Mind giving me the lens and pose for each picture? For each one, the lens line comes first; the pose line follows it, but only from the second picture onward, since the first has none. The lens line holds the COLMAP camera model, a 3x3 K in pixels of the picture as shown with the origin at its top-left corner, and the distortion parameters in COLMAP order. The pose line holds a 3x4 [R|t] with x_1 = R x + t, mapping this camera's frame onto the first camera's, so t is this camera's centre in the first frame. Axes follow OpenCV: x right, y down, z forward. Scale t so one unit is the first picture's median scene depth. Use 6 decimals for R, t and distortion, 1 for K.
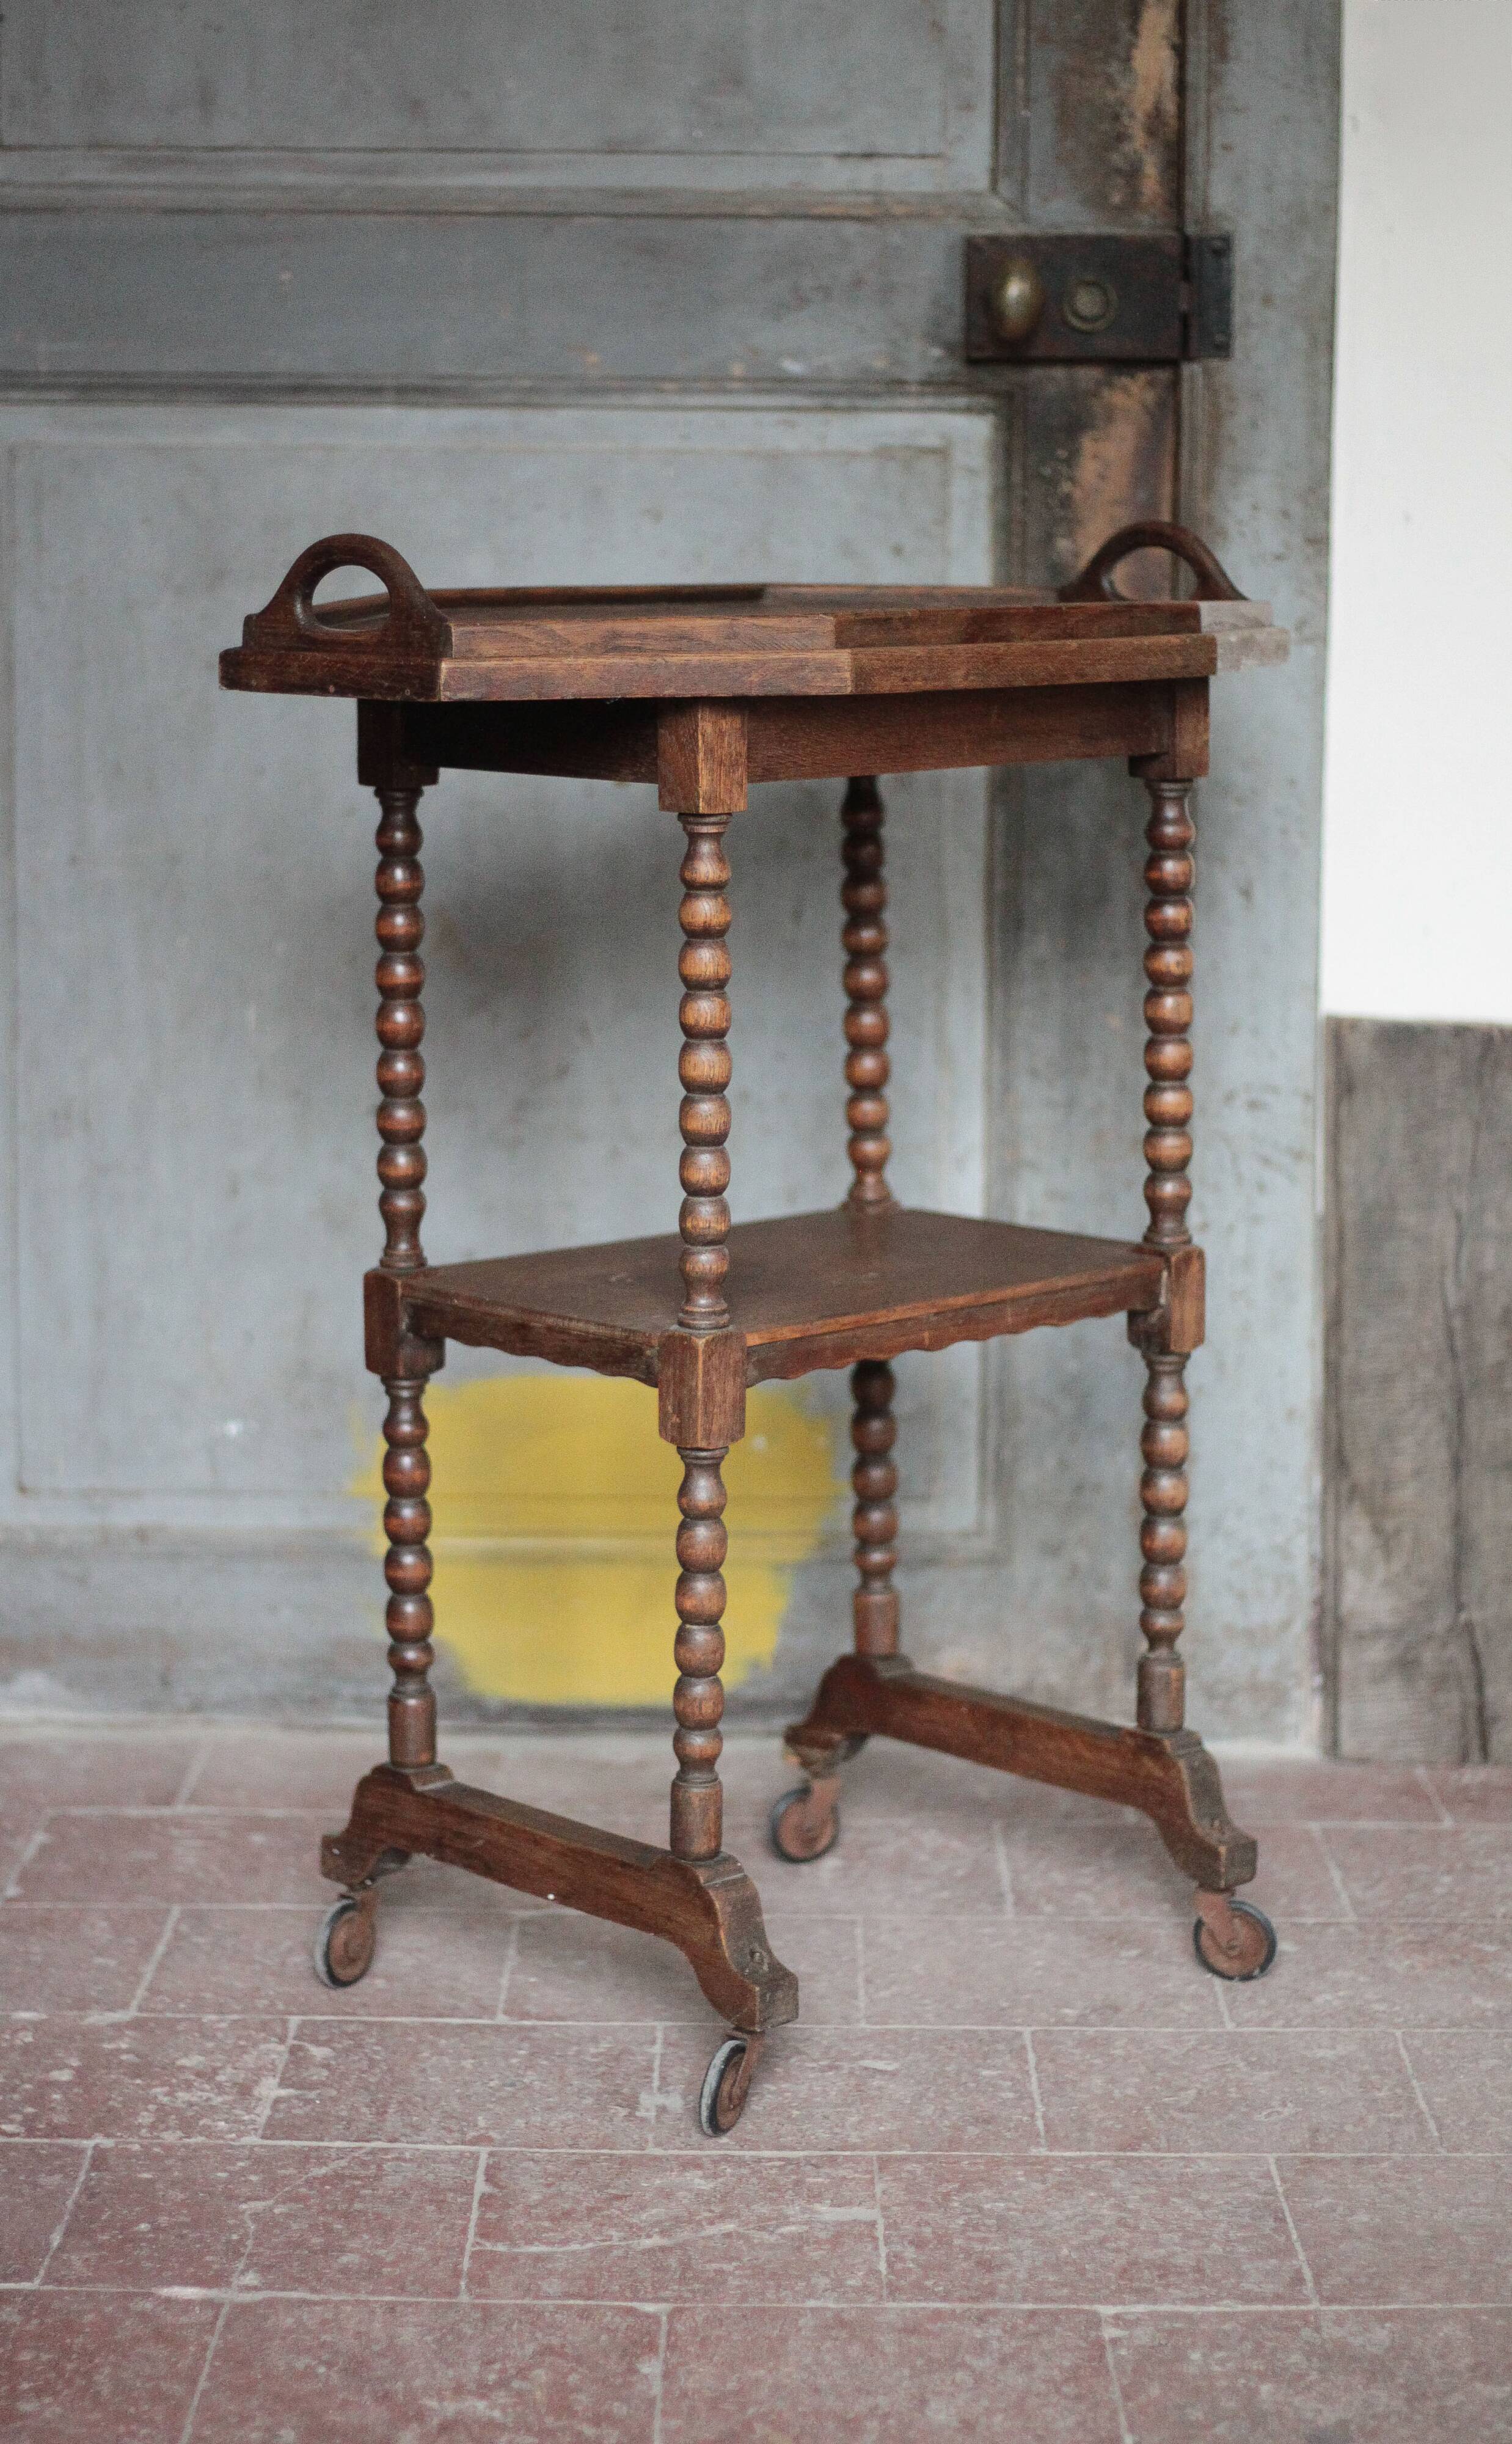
lens RADIAL K [[4699.3, 0, 701.7], [0, 4699.3, 1211.1], [0, 0, 1]] dist [-0.109318, -0.109506]
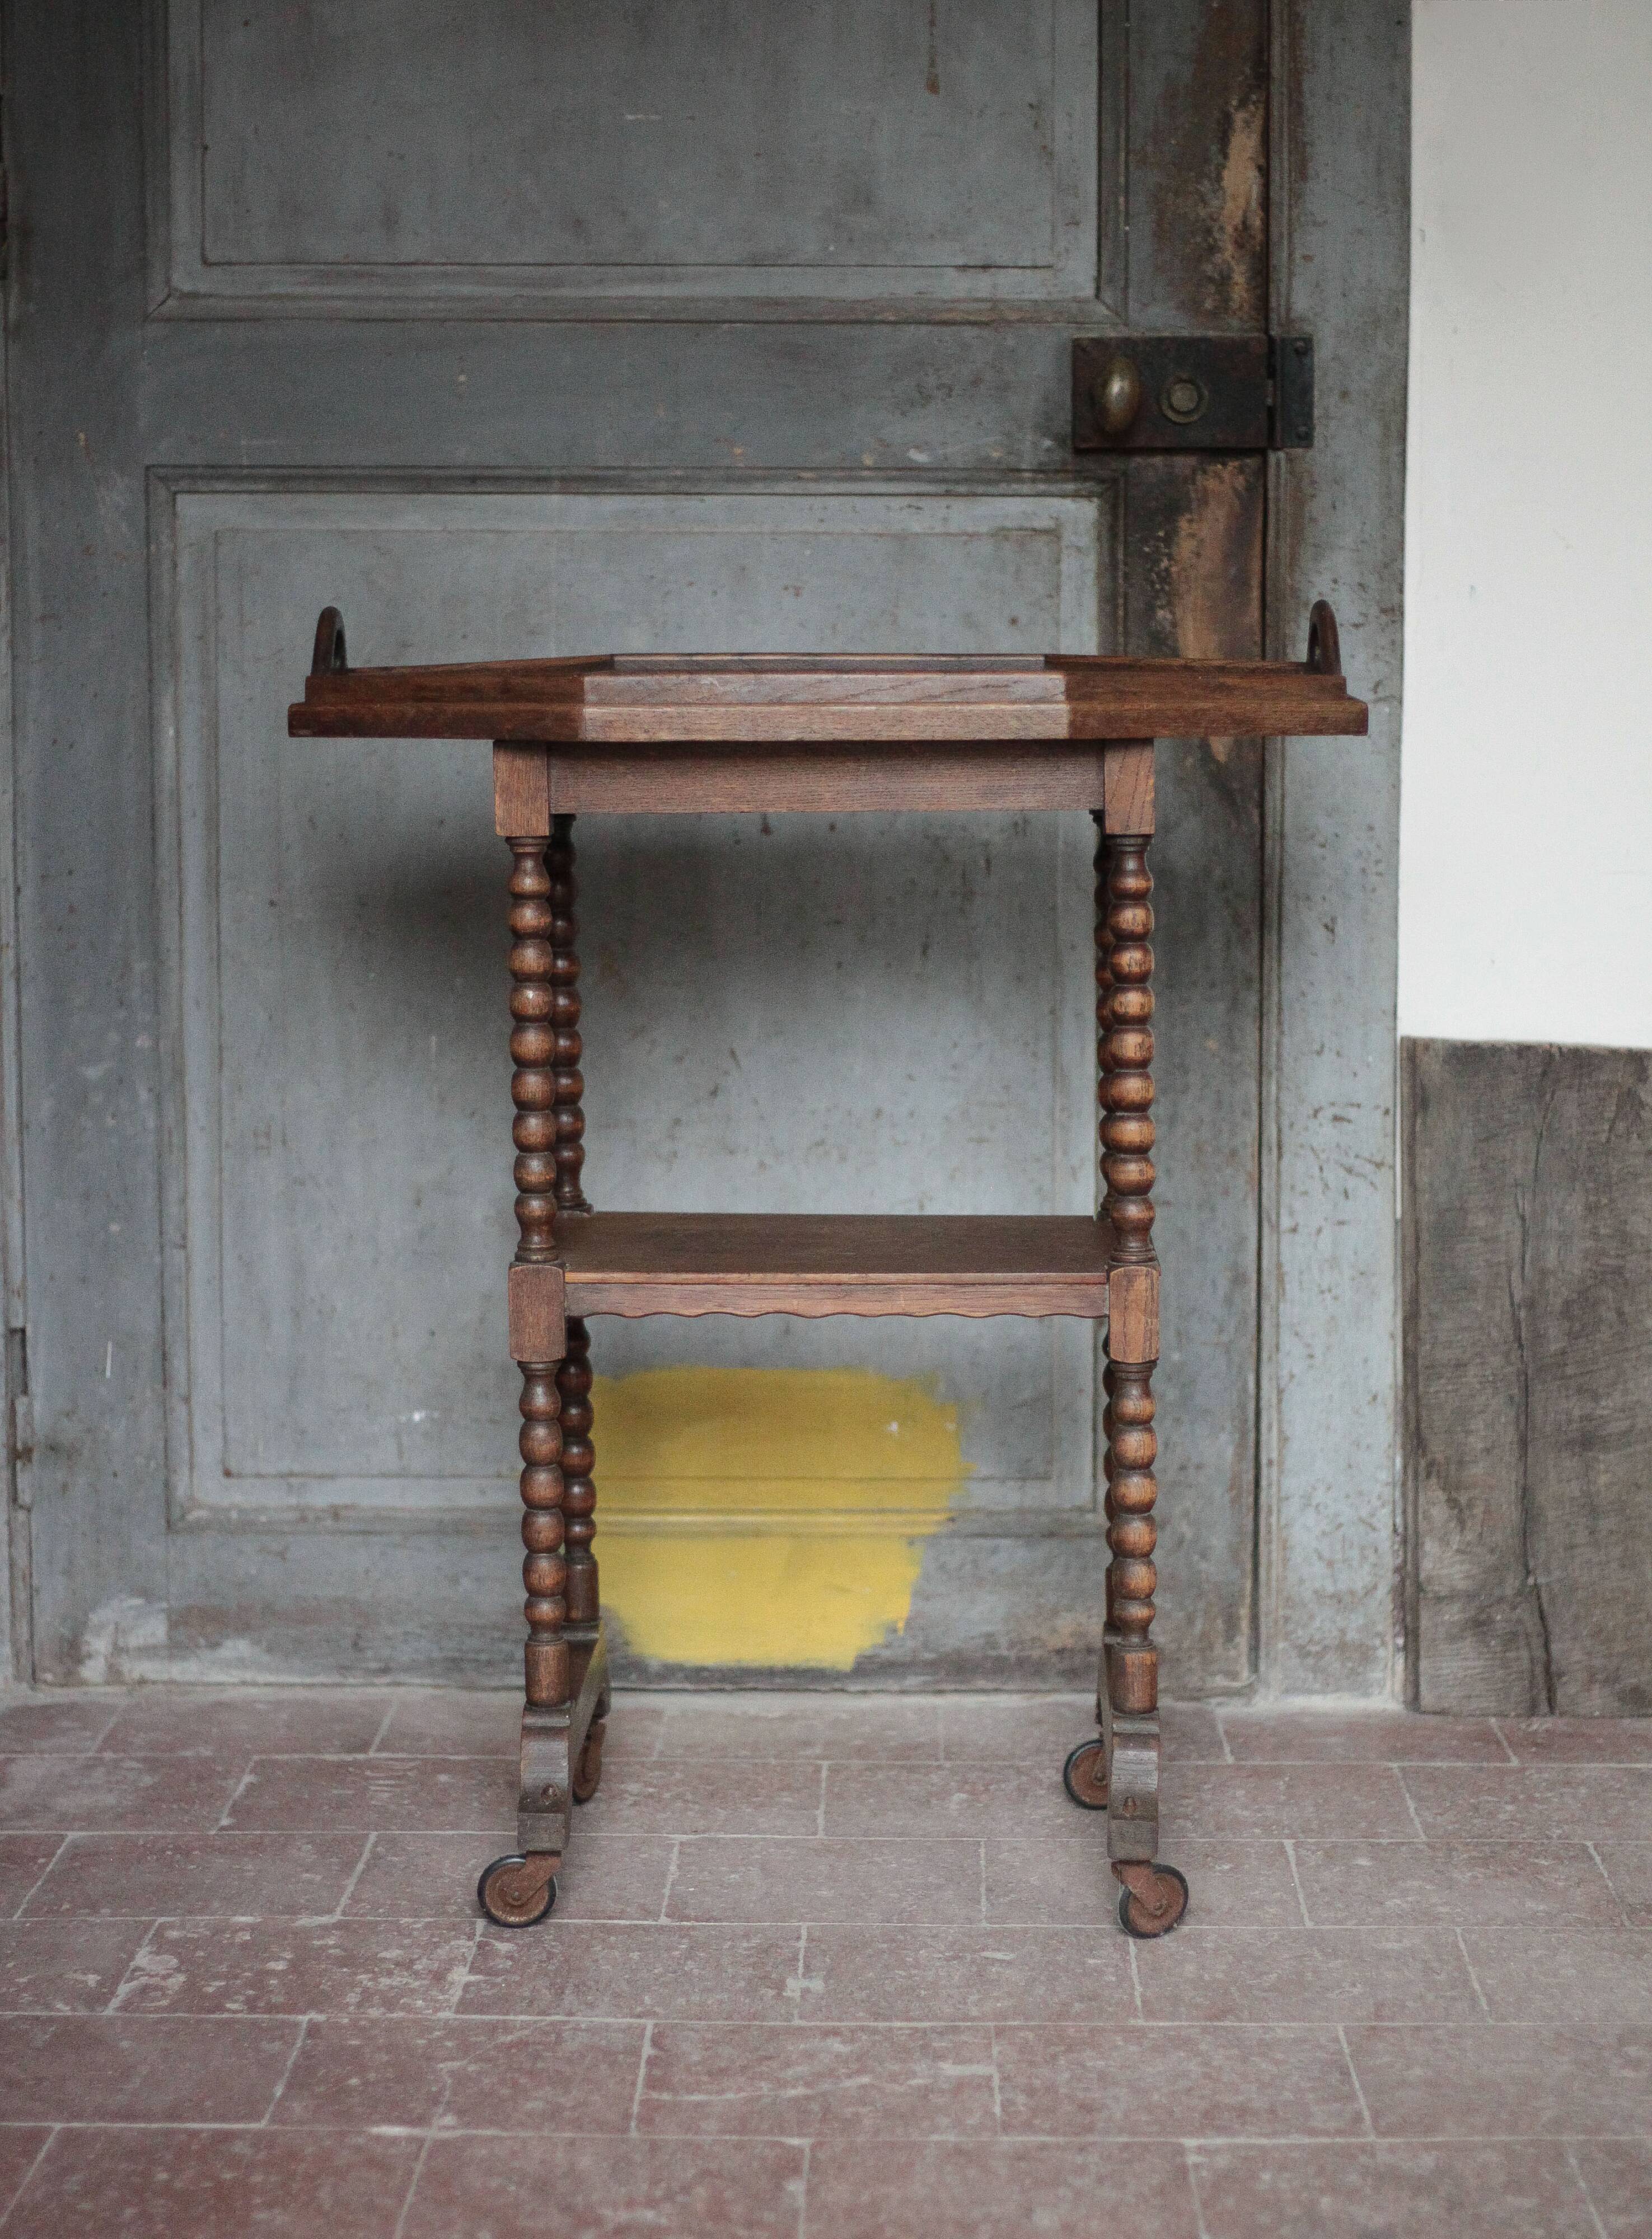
lens RADIAL K [[4774.2, 0, 825.8], [0, 4774.2, 1222.4], [0, 0, 1]] dist [-0.110652, -0.009717]
pose [[0.999972, -0.004687, -0.005780, 0.003417], [0.004607, 0.999895, -0.013773, 0.018558], [0.005843, 0.013746, 0.999888, -0.140338]]
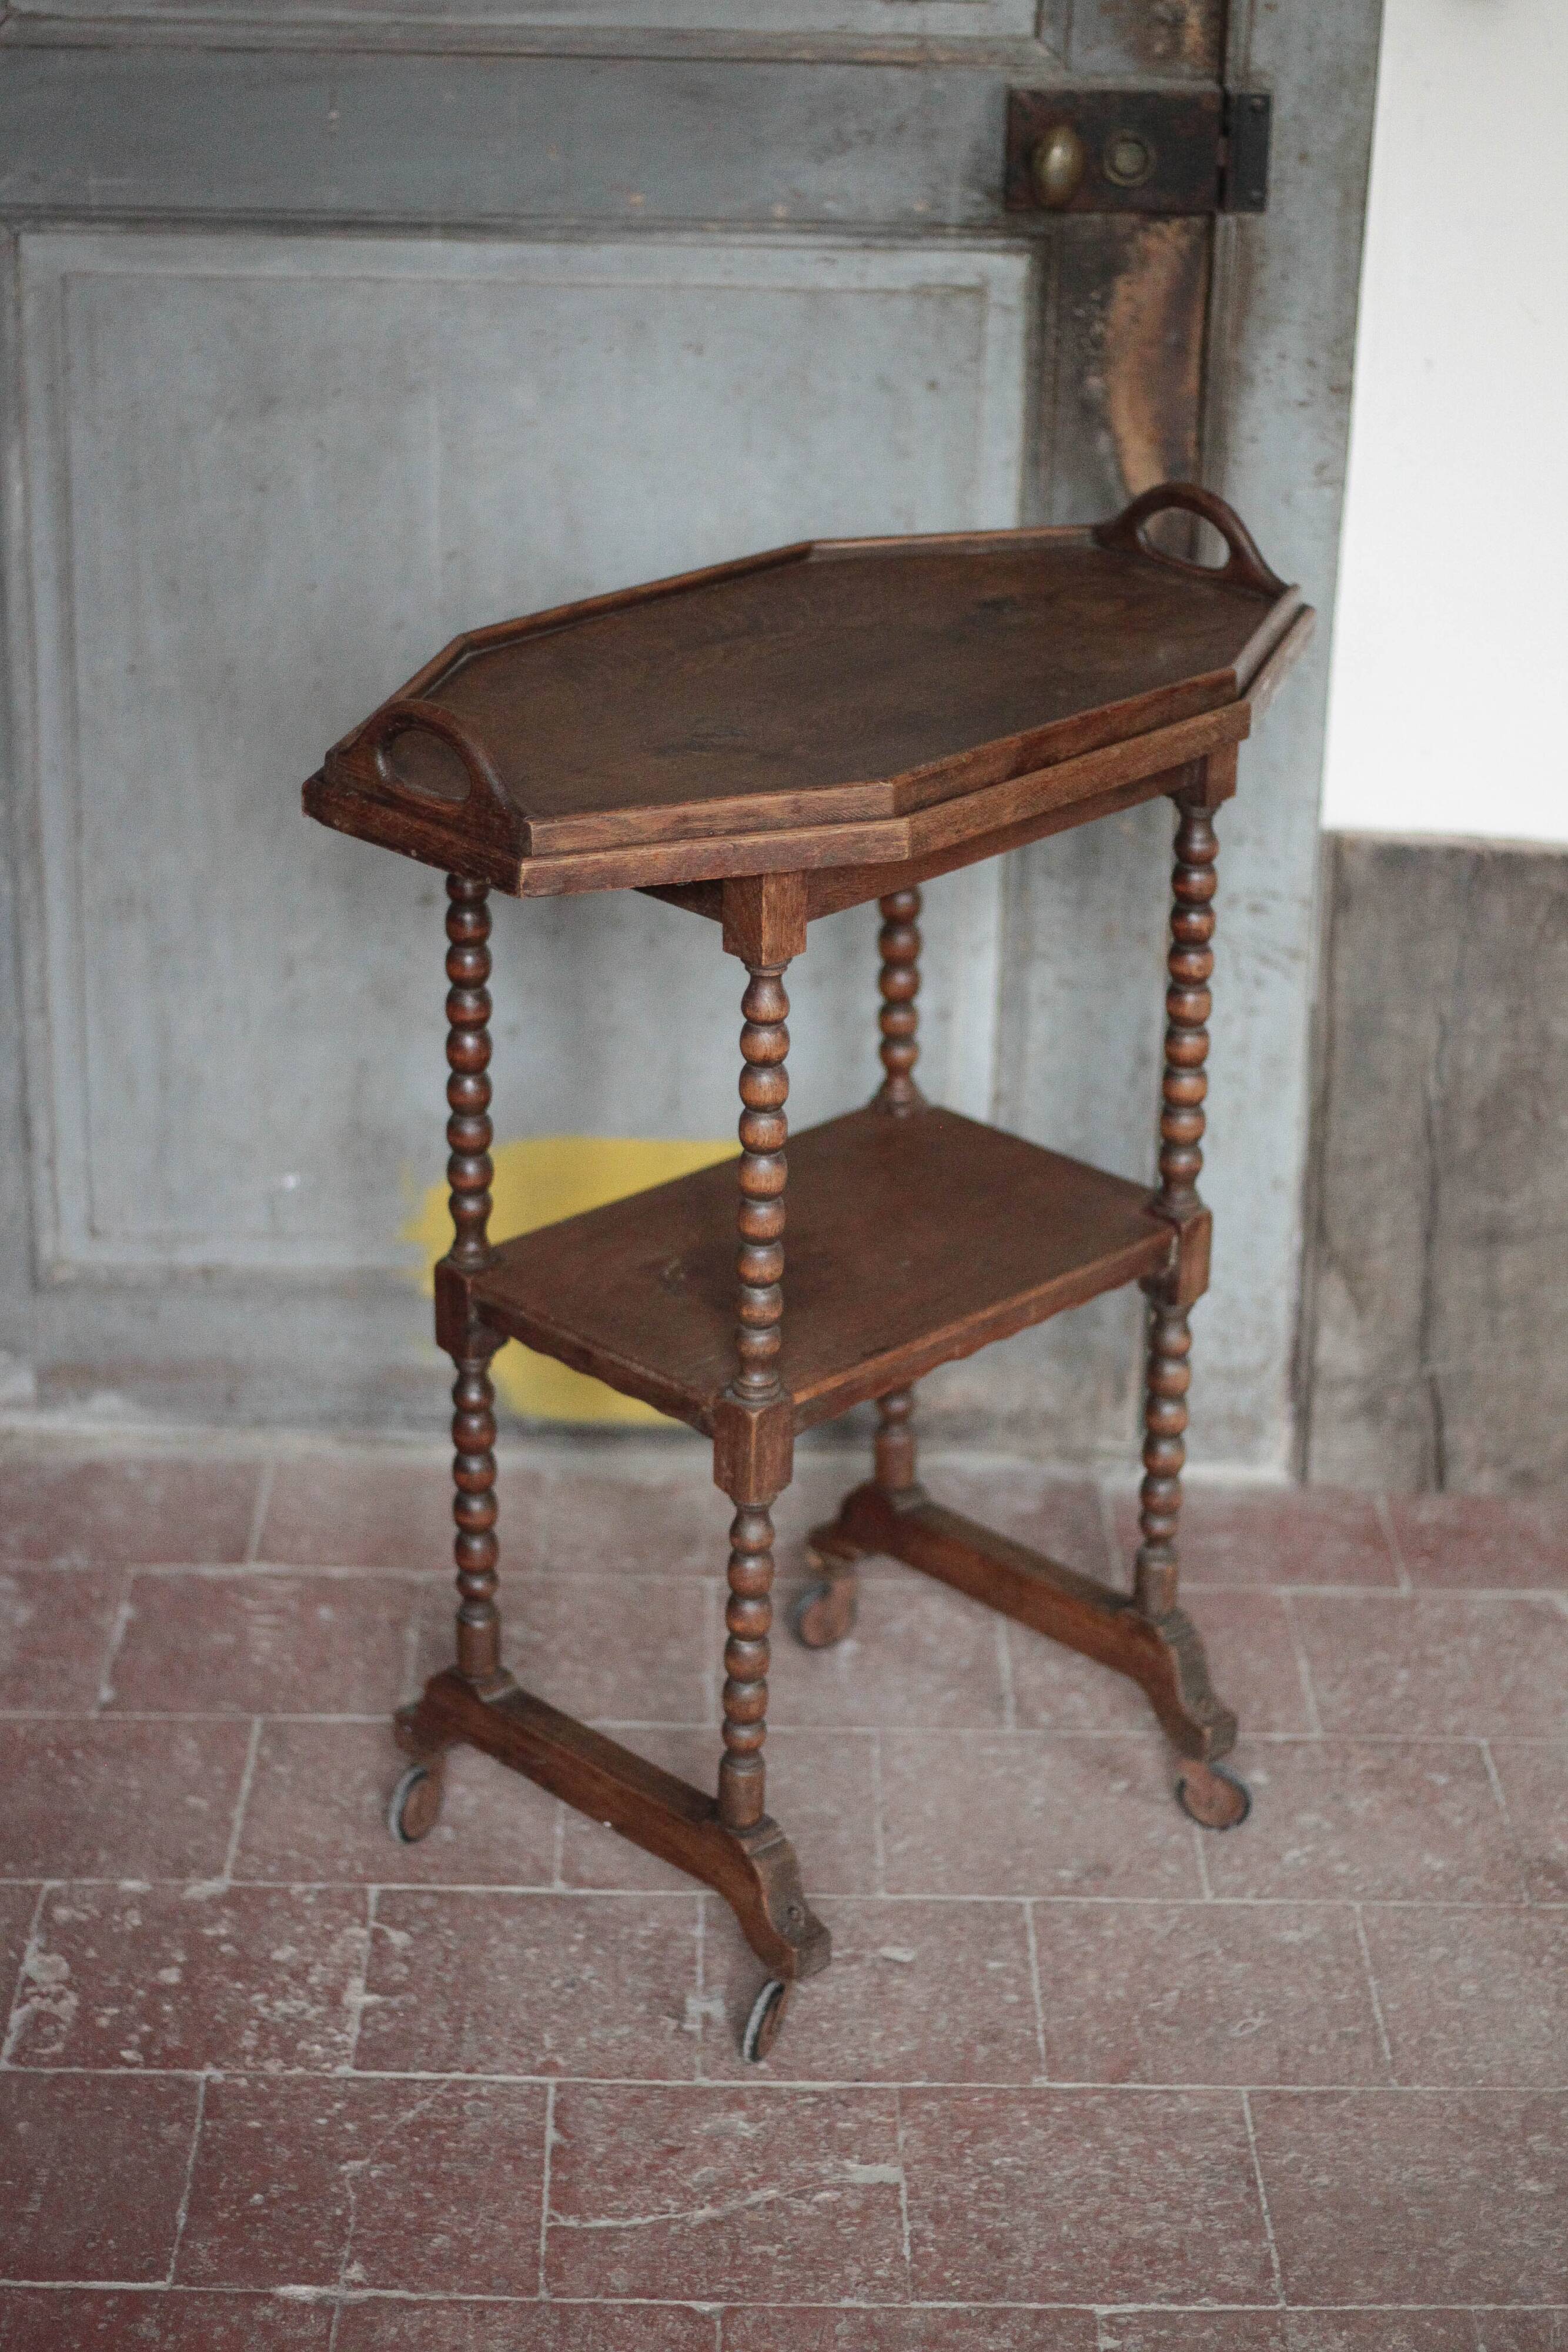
lens RADIAL K [[4536.6, 0, 784.0], [0, 4536.6, 1176.0], [0, 0, 1]] dist [-0.108076, -0.091240]
pose [[0.999455, 0.007944, 0.032038, -0.023144], [-0.015996, 0.965581, 0.259610, -0.252743], [-0.028873, -0.259981, 0.965182, 0.000620]]
